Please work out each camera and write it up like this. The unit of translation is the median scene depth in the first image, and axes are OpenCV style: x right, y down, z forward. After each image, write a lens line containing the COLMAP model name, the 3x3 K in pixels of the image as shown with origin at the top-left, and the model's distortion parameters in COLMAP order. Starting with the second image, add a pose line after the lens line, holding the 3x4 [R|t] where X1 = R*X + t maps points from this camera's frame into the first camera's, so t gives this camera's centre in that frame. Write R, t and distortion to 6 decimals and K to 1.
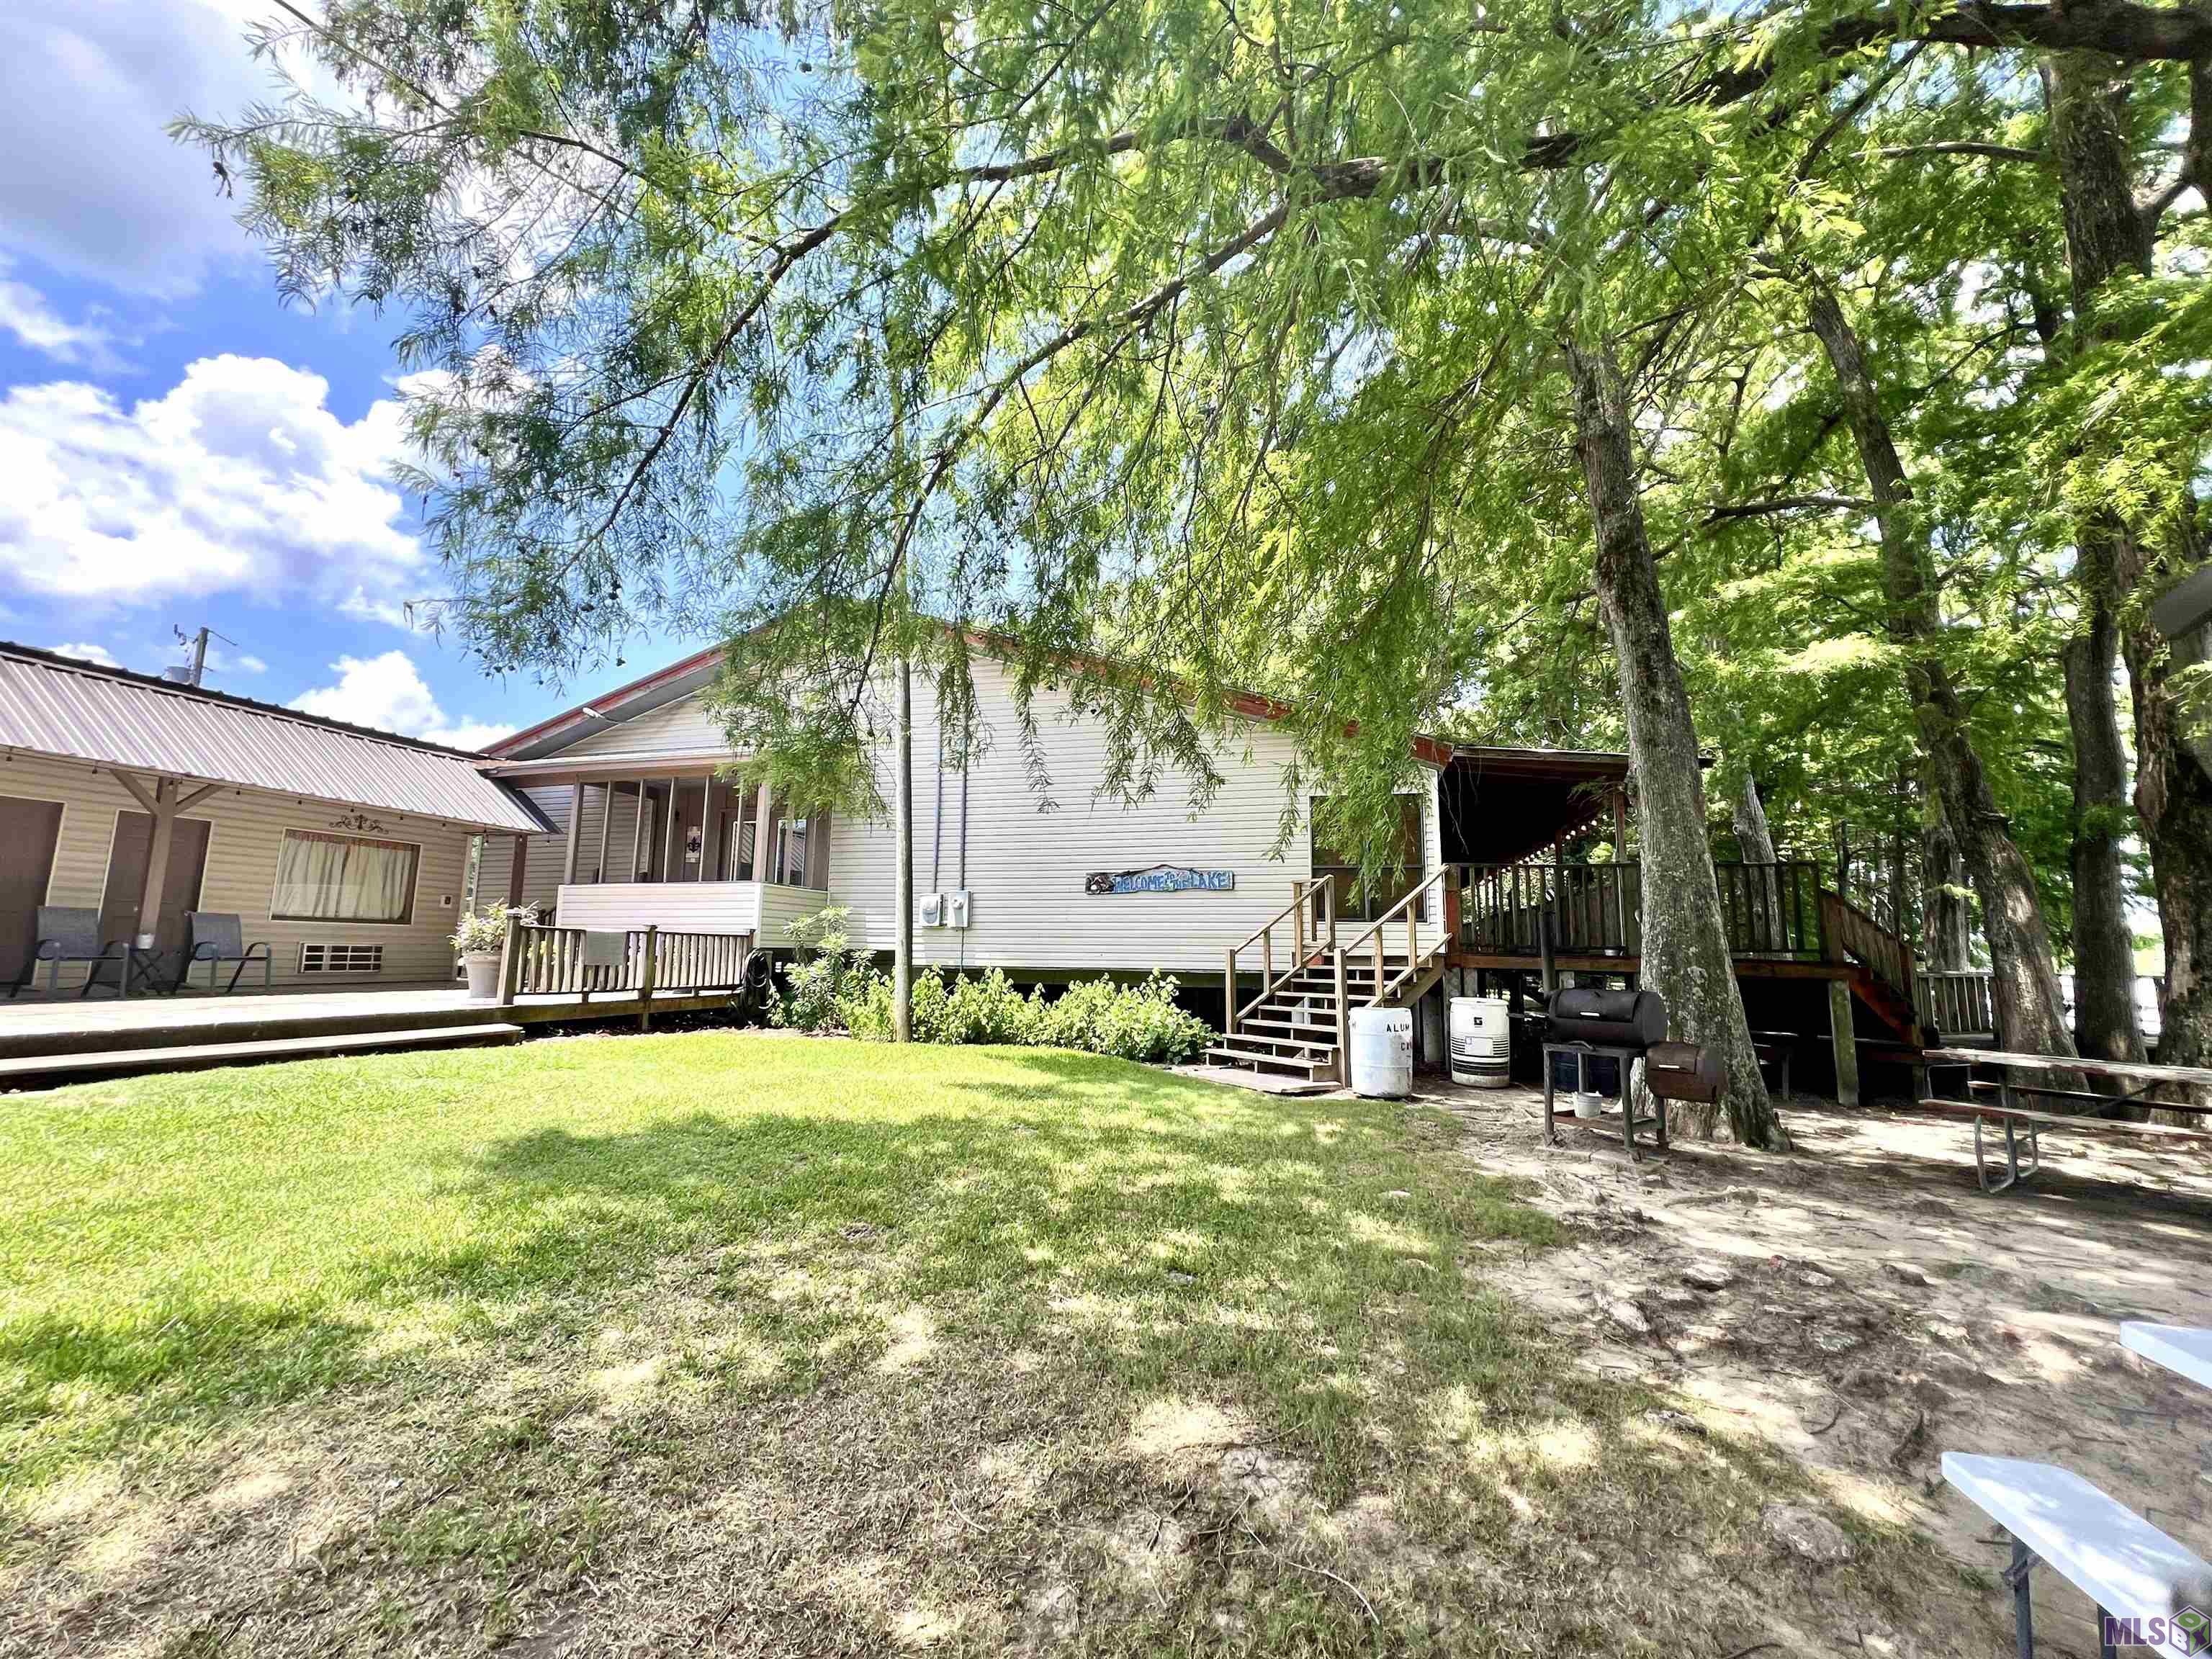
lens RADIAL K [[885.3, 0, 1105.2], [0, 885.3, 831.9], [0, 0, 1]] dist [-0.000132, 0.000074]
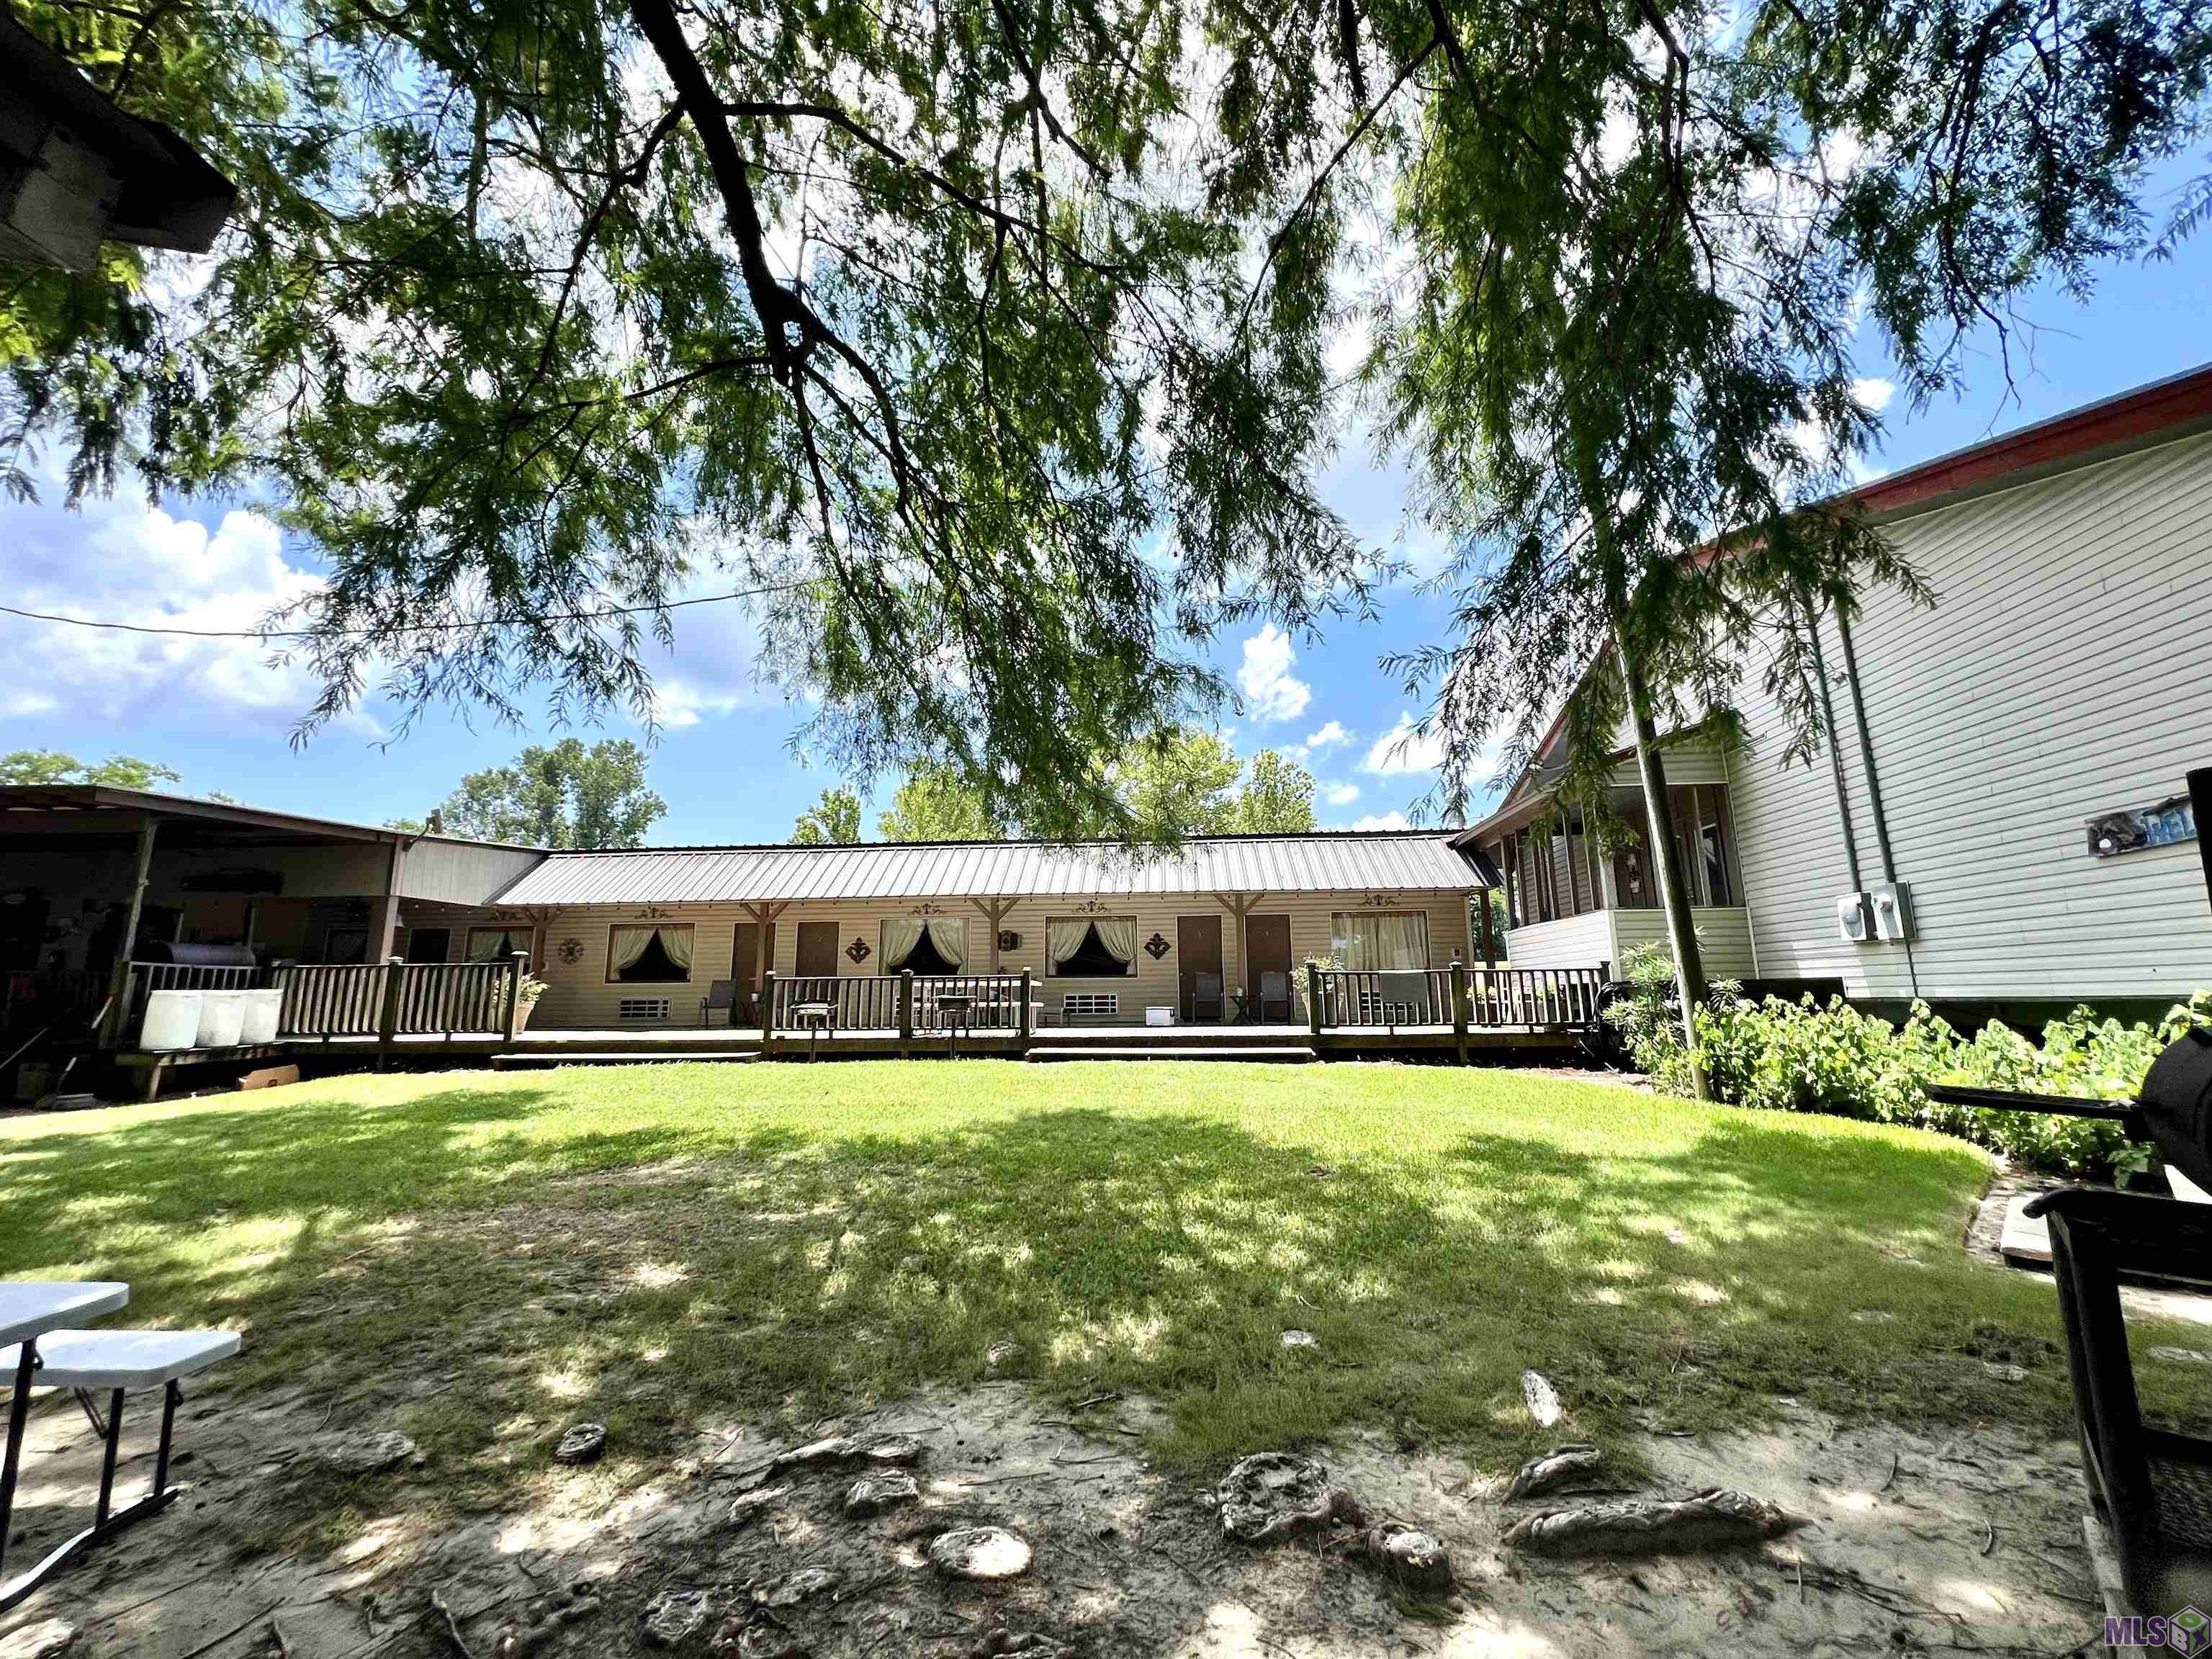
lens RADIAL K [[885.3, 0, 1109.0], [0, 885.3, 836.5], [0, 0, 1]] dist [-0.000132, 0.000074]
pose [[0.196008, -0.196945, -0.960622, 0.415181], [0.149691, 0.974152, -0.169176, 0.063549], [0.969110, -0.110637, 0.220422, 0.327358]]
